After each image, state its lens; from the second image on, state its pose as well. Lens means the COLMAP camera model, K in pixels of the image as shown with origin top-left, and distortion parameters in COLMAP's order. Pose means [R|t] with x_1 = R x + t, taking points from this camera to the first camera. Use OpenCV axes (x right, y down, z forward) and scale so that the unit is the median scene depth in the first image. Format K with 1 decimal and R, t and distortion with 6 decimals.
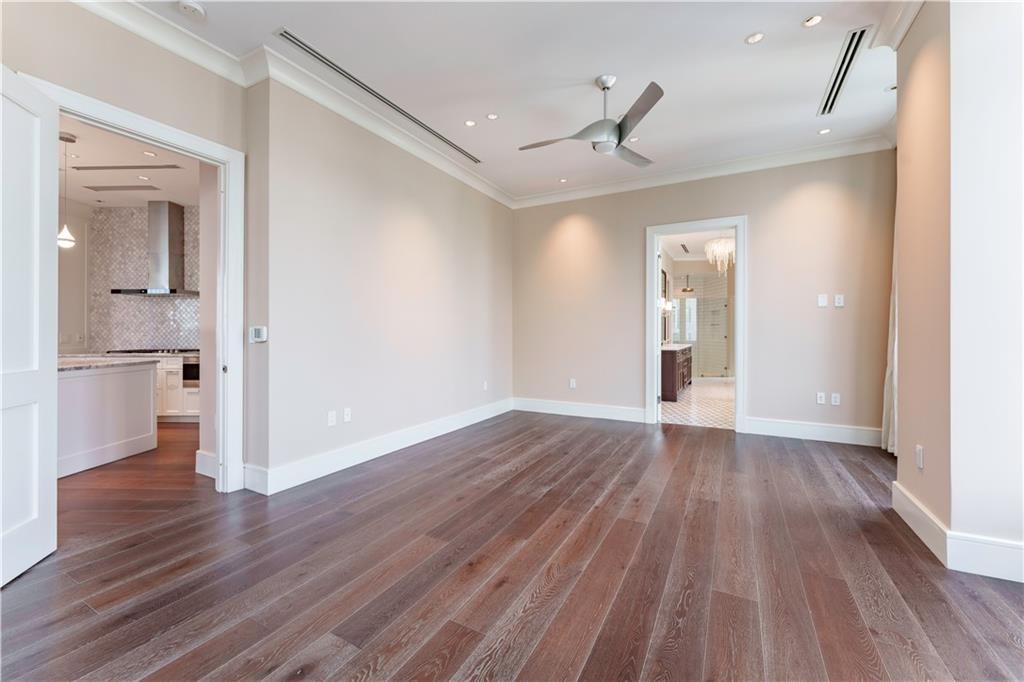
lens RADIAL K [[409.3, 0, 510.4], [0, 409.3, 335.6], [0, 0, 1]] dist [-0.000025, -0.000538]
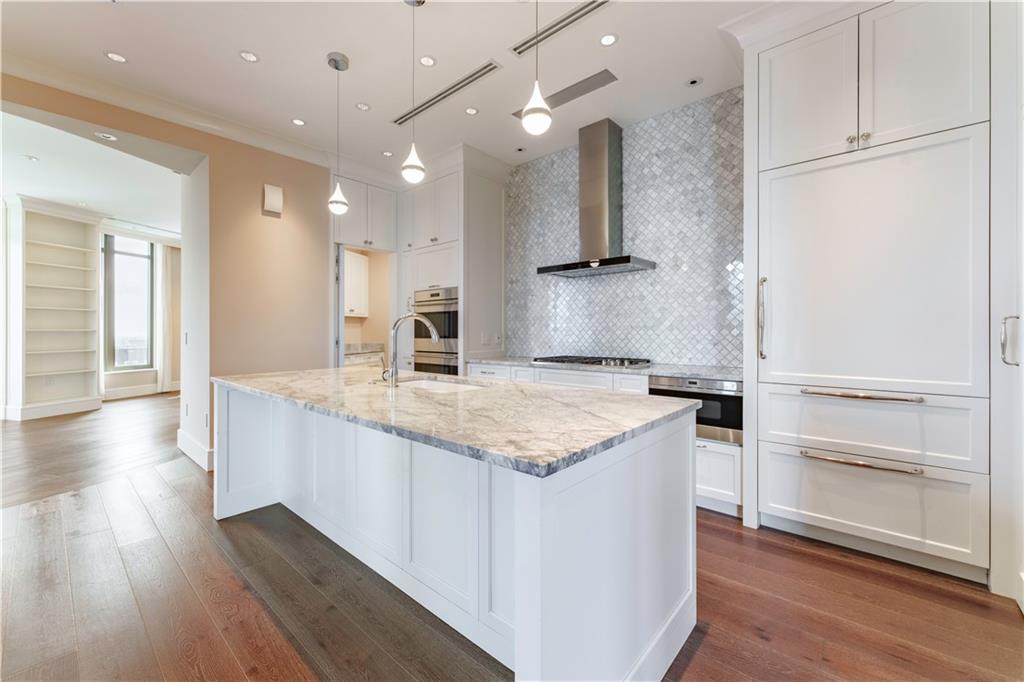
lens RADIAL K [[409.3, 0, 512.4], [0, 409.3, 333.4], [0, 0, 1]] dist [-0.000025, -0.000538]
pose [[0.773221, 0.000596, -0.634137, -0.531071], [0.001966, 0.999992, 0.003338, -0.005651], [0.634134, -0.003828, 0.773214, 0.409863]]
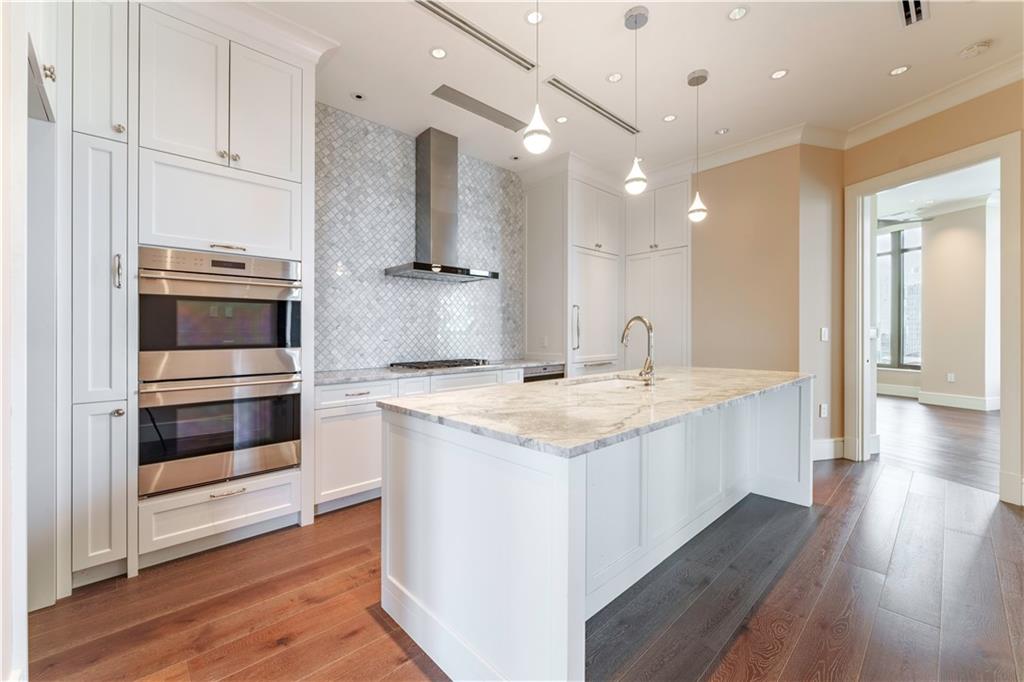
lens RADIAL K [[409.3, 0, 515.9], [0, 409.3, 342.1], [0, 0, 1]] dist [-0.000025, -0.000538]
pose [[0.708721, -0.016742, 0.705290, -1.190412], [0.011685, 0.999860, 0.011993, -0.002312], [-0.705392, -0.000258, 0.708817, 0.438787]]
